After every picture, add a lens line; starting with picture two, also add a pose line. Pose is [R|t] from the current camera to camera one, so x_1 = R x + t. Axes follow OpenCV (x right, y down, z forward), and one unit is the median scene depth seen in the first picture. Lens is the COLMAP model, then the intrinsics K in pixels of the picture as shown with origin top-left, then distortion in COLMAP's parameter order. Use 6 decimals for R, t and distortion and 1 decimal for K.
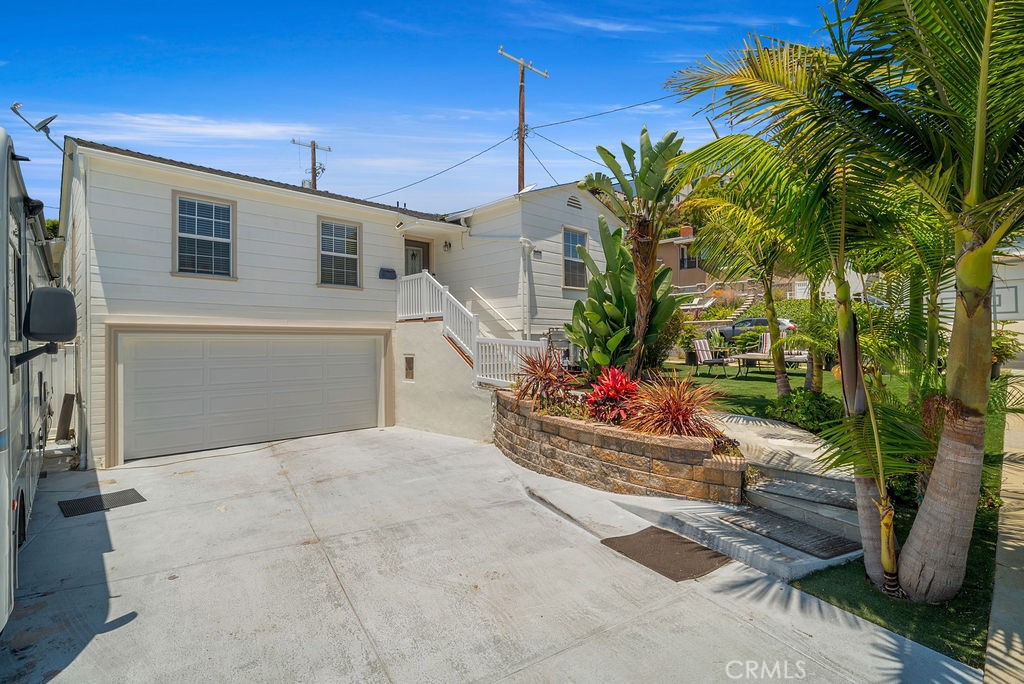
lens RADIAL K [[480.7, 0, 509.3], [0, 480.7, 337.7], [0, 0, 1]] dist [-0.024246, 0.011492]
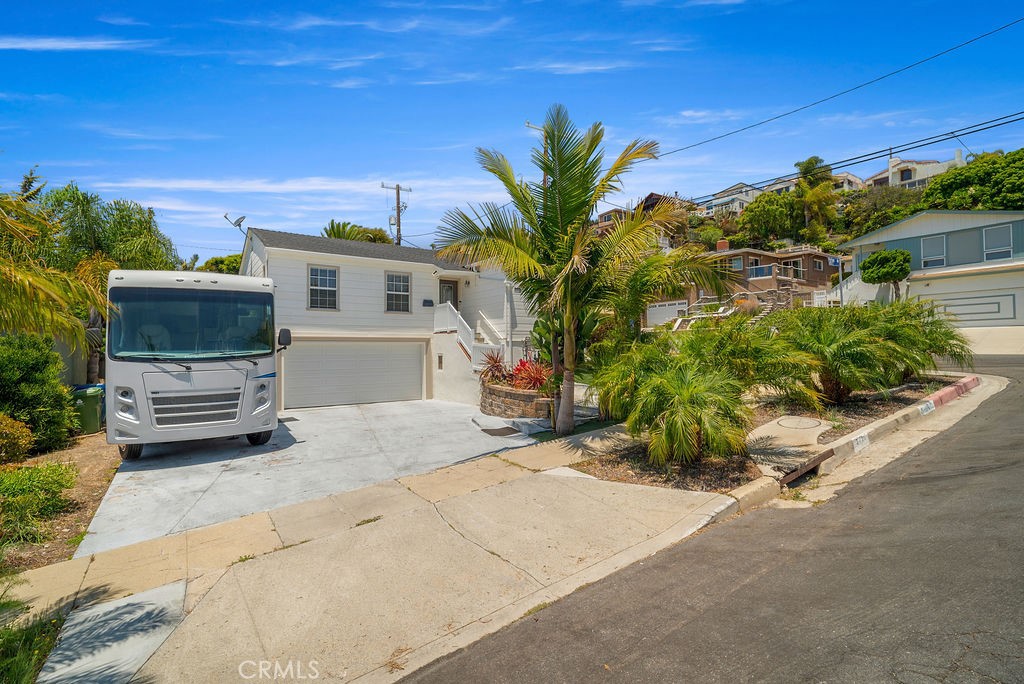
lens RADIAL K [[474.4, 0, 512.0], [0, 474.4, 342.0], [0, 0, 1]] dist [-0.010456, -0.000136]
pose [[0.984928, -0.001554, -0.172956, 0.308662], [0.001408, 0.999999, -0.000969, -0.002628], [0.172957, 0.000710, 0.984929, -0.529238]]
